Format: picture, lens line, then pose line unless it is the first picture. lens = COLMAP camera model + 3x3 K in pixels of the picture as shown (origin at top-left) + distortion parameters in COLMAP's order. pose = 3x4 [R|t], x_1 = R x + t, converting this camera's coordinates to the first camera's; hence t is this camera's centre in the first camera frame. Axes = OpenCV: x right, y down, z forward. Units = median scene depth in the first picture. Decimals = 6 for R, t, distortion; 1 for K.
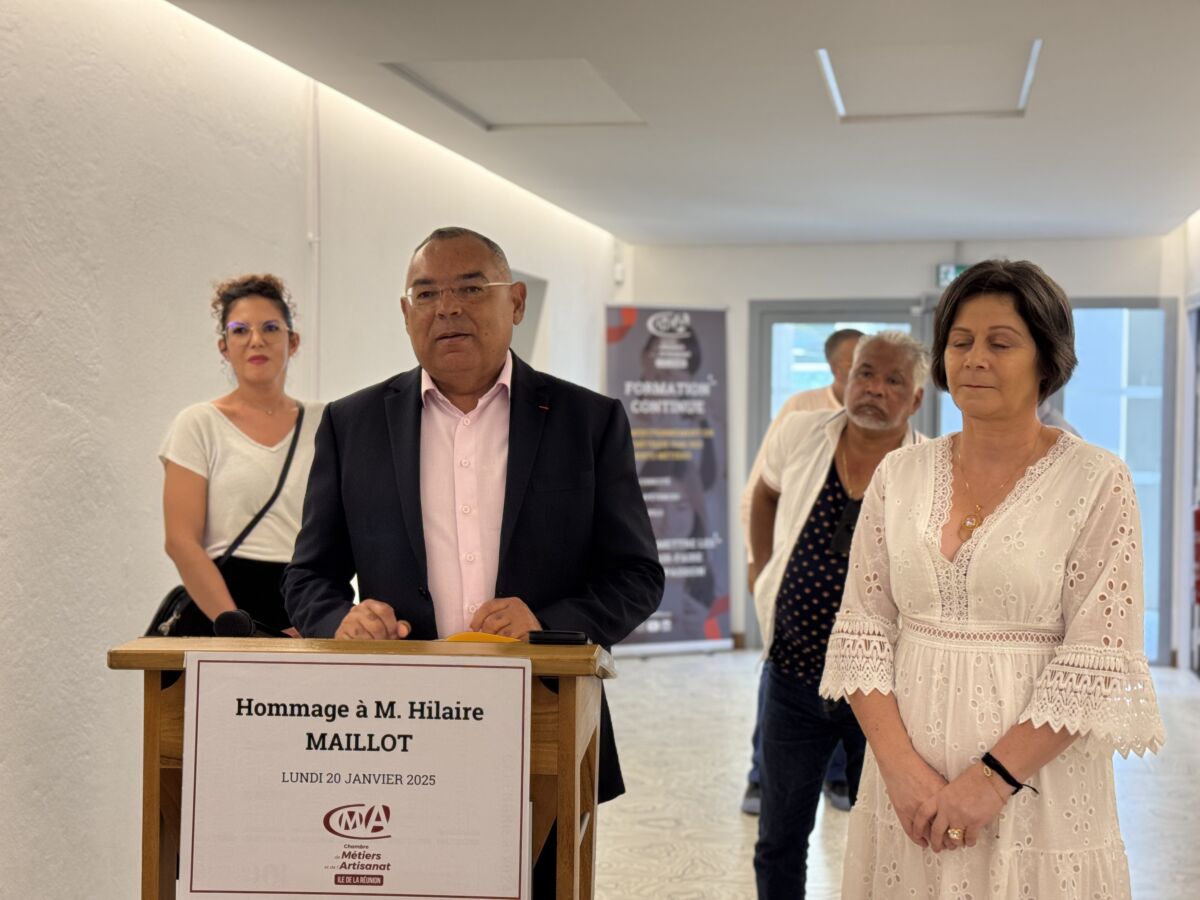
lens RADIAL K [[1676.3, 0, 595.9], [0, 1676.3, 456.9], [0, 0, 1]] dist [0.192461, -0.396087]
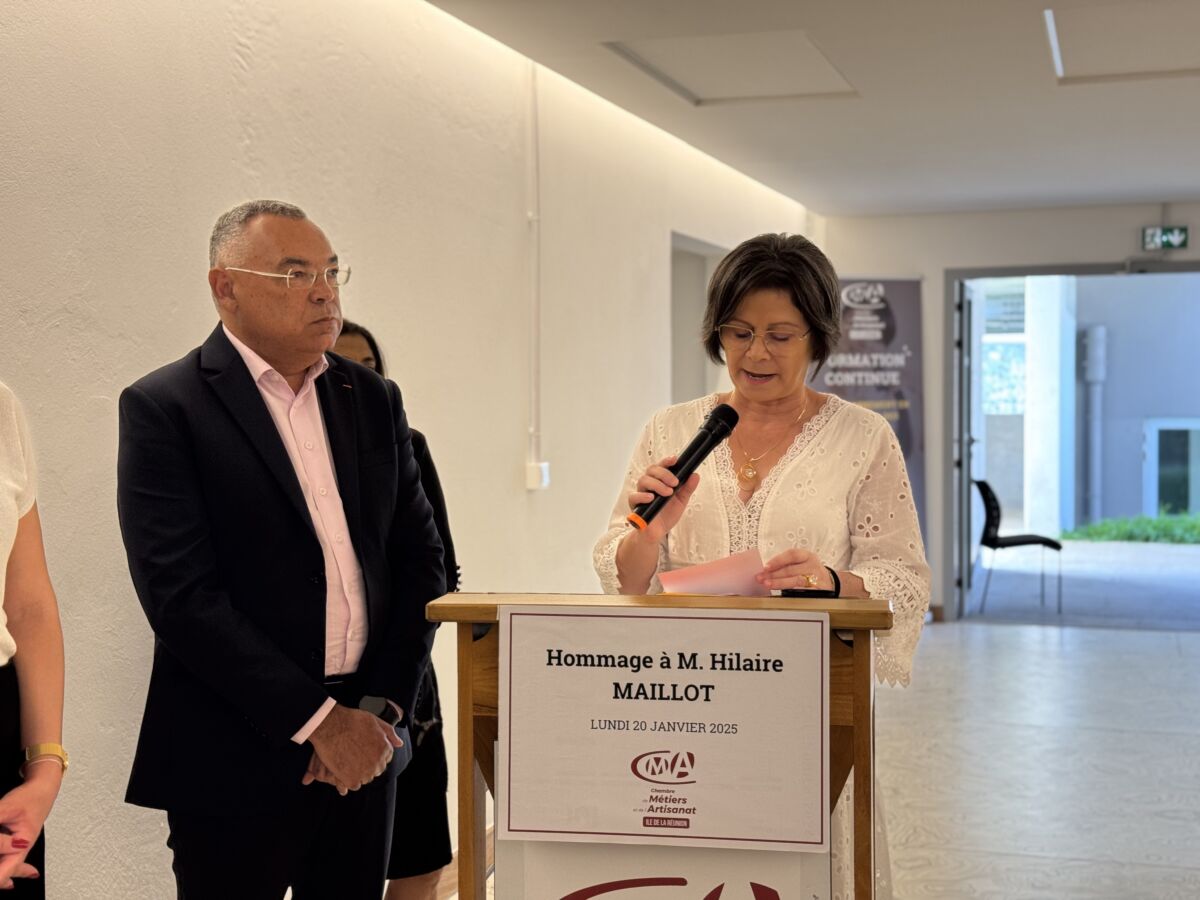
lens RADIAL K [[1678.5, 0, 610.8], [0, 1678.5, 451.2], [0, 0, 1]] dist [0.165525, -0.226975]
pose [[0.995637, -0.011339, -0.092617, -0.037220], [0.012288, 0.999878, 0.009686, 0.004602], [0.092496, -0.010782, 0.995655, -0.020403]]
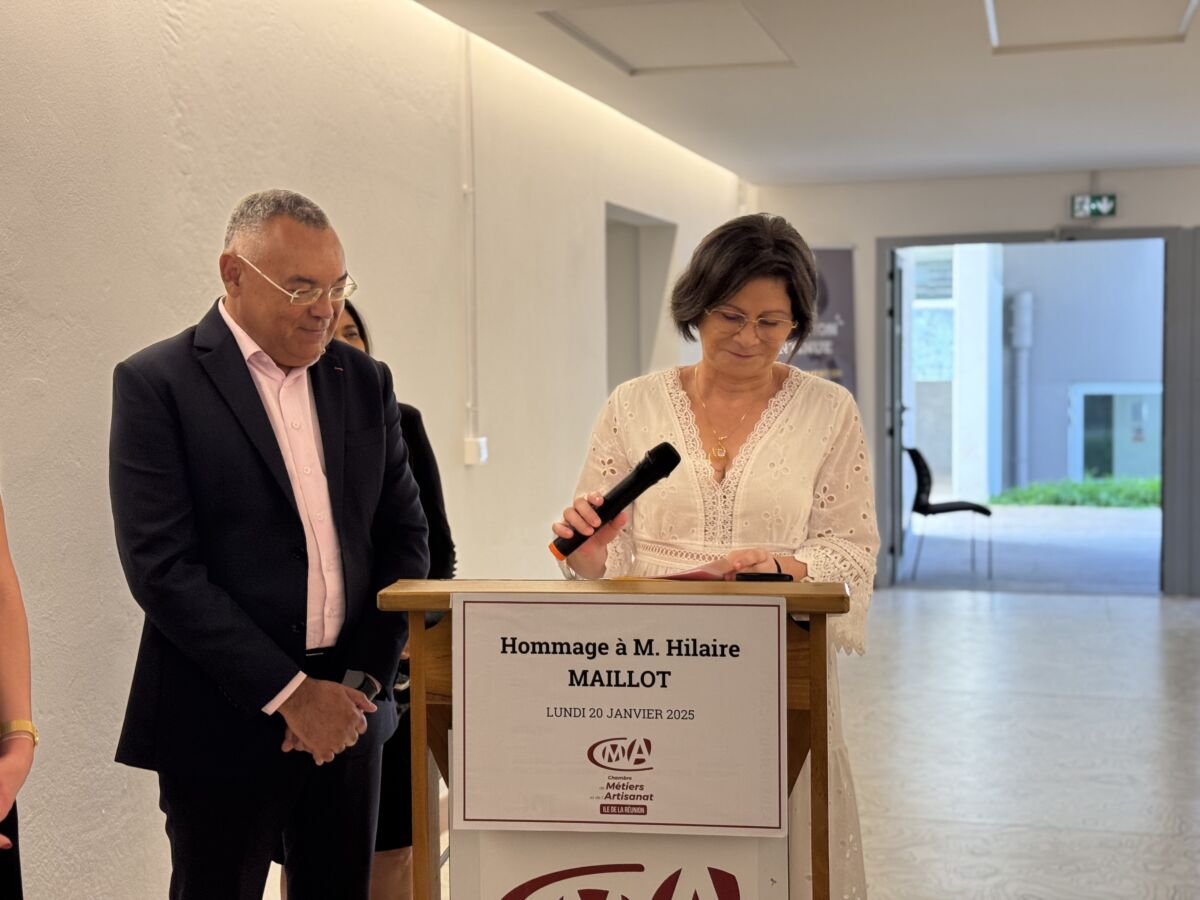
lens RADIAL K [[1676.3, 0, 595.9], [0, 1676.3, 456.9], [0, 0, 1]] dist [0.192461, -0.396087]
pose [[0.998004, -0.018471, -0.060382, -0.045004], [0.020468, 0.999258, 0.032619, -0.000636], [0.059735, -0.033789, 0.997642, -0.013604]]
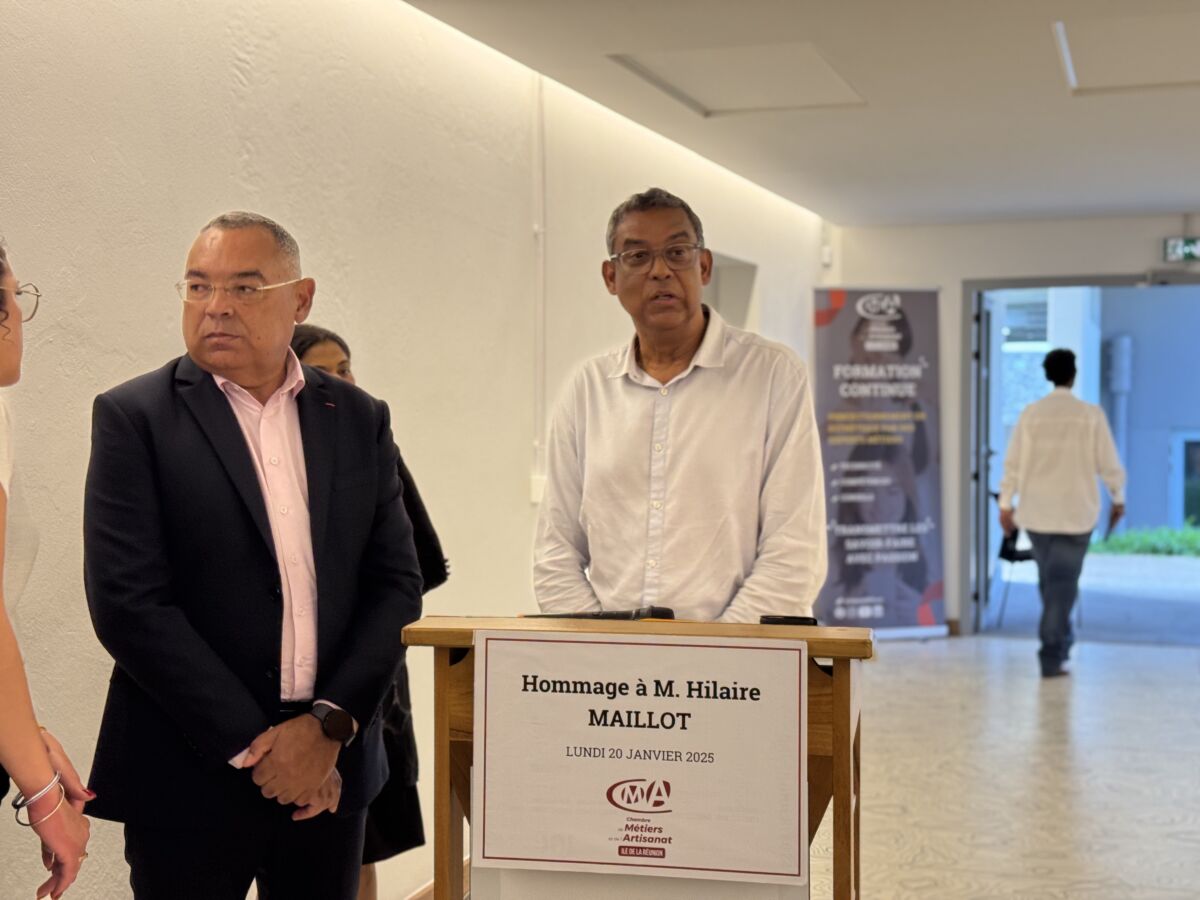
lens RADIAL K [[1677.1, 0, 585.4], [0, 1677.1, 457.6], [0, 0, 1]] dist [0.184257, -0.347425]
pose [[0.992687, -0.006260, -0.120557, -0.023917], [0.007380, 0.999934, 0.008842, -0.000335], [0.120494, -0.009667, 0.992667, -0.012790]]
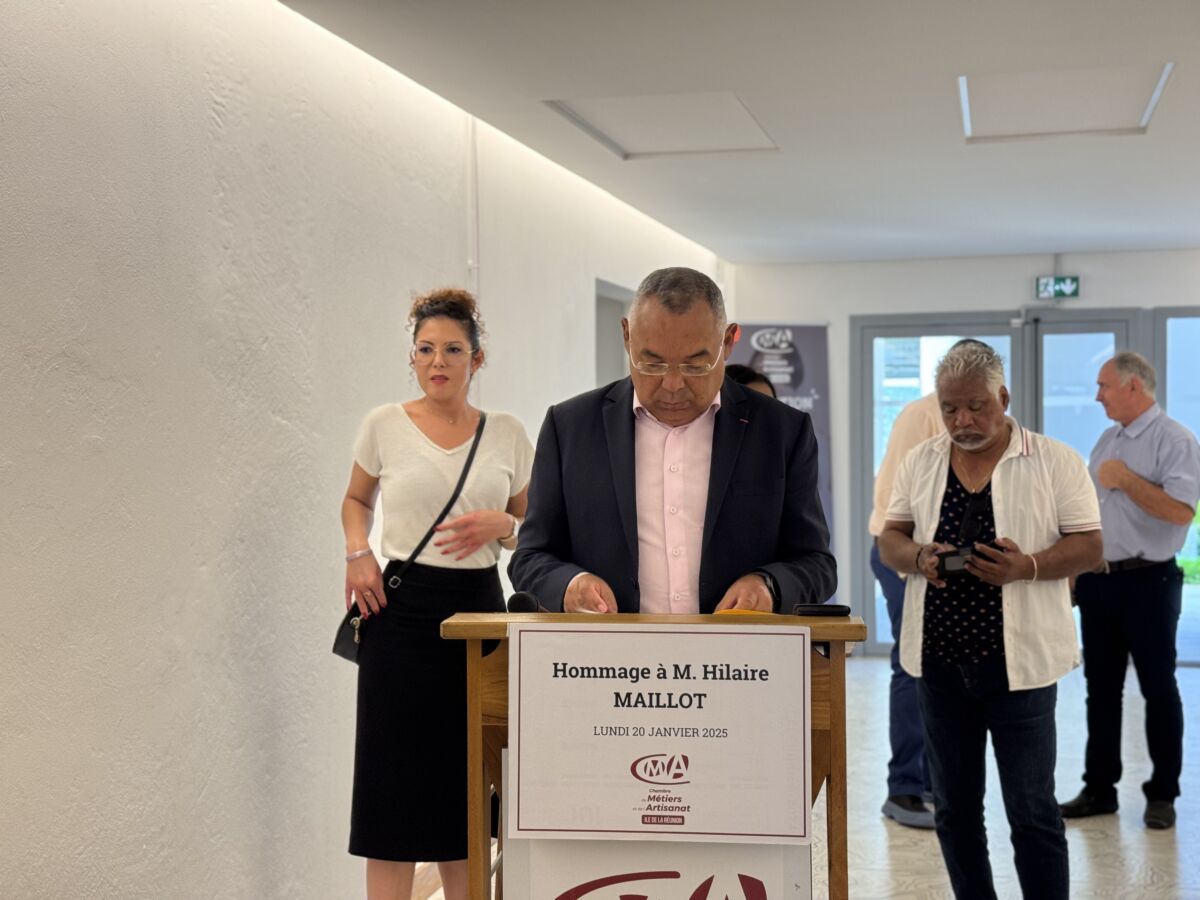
lens RADIAL K [[1669.4, 0, 600.0], [0, 1669.4, 450.0], [0, 0, 1]] dist [0.204805, -0.459261]
pose [[0.999180, -0.015992, -0.037185, -0.068126], [0.015404, 0.999753, -0.016022, 0.007912], [0.037432, 0.015436, 0.999180, -0.074194]]
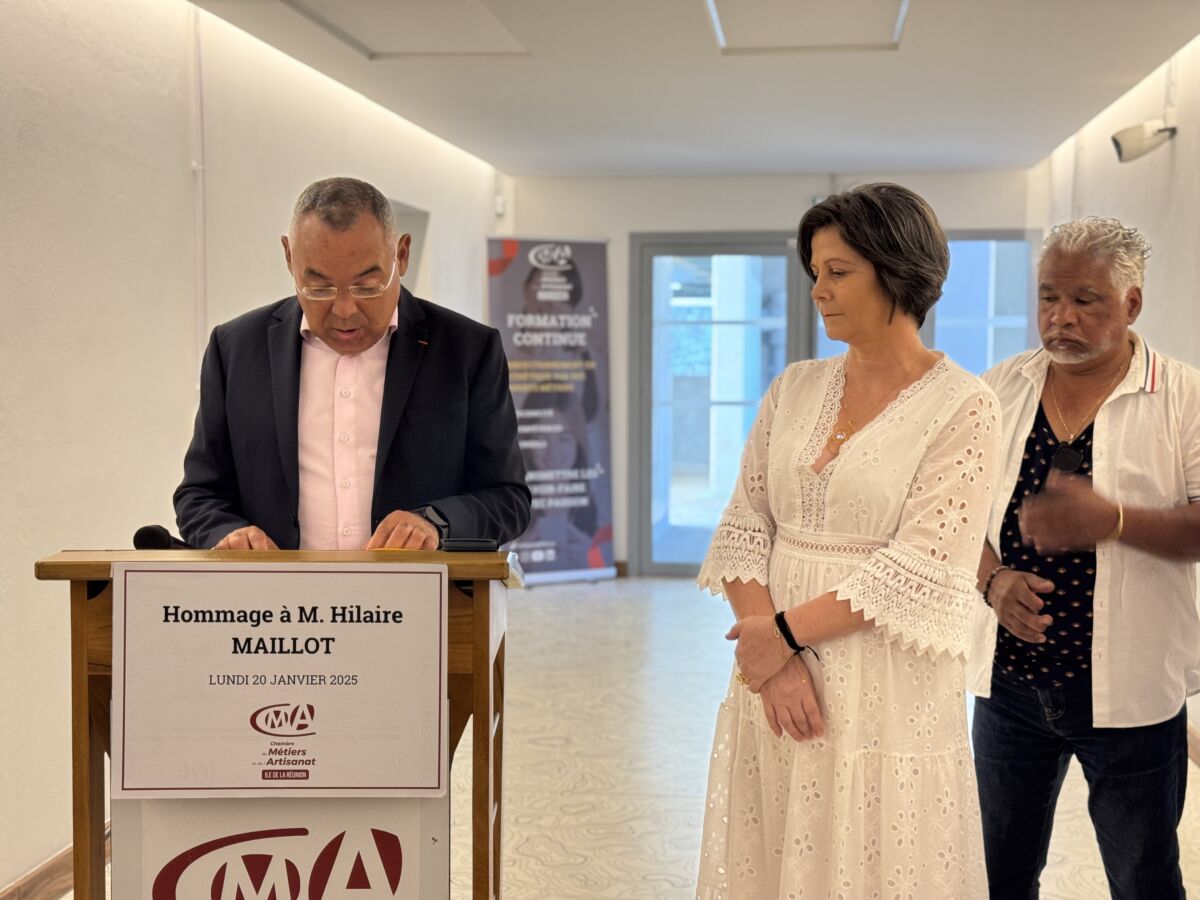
lens RADIAL K [[1677.1, 0, 585.4], [0, 1677.1, 457.6], [0, 0, 1]] dist [0.184257, -0.347425]
pose [[0.997724, -0.010825, 0.066554, -0.010805], [0.008251, 0.999211, 0.038837, 0.006460], [-0.066922, -0.038200, 0.997027, -0.027504]]
